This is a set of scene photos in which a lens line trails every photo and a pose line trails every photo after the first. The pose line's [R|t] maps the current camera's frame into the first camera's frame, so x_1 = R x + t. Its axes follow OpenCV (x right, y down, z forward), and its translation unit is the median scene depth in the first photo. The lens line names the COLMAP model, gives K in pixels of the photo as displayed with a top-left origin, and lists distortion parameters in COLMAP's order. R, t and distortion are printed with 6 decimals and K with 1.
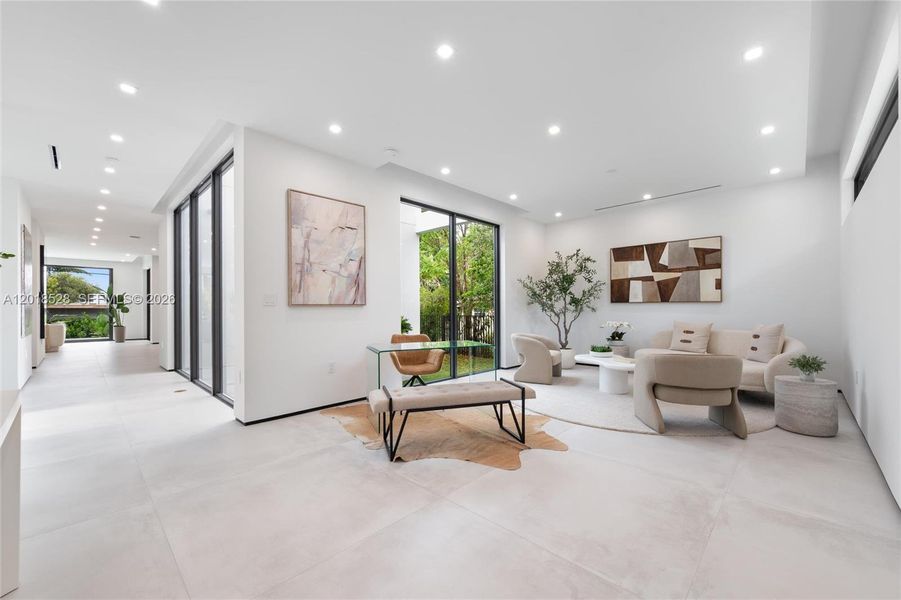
lens RADIAL K [[364.2, 0, 452.9], [0, 364.2, 300.3], [0, 0, 1]] dist [-0.002576, -0.000216]
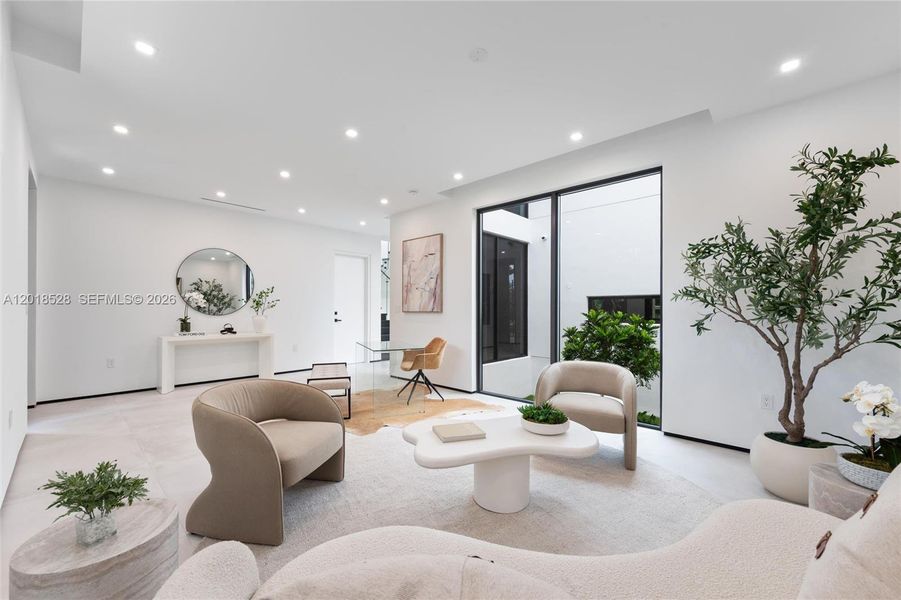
lens RADIAL K [[364.2, 0, 452.3], [0, 364.2, 308.6], [0, 0, 1]] dist [-0.002576, -0.000216]
pose [[0.016412, -0.002468, -0.999862, 1.075637], [0.012434, 0.999920, -0.002264, 0.004736], [0.999788, -0.012395, 0.016441, 1.076457]]
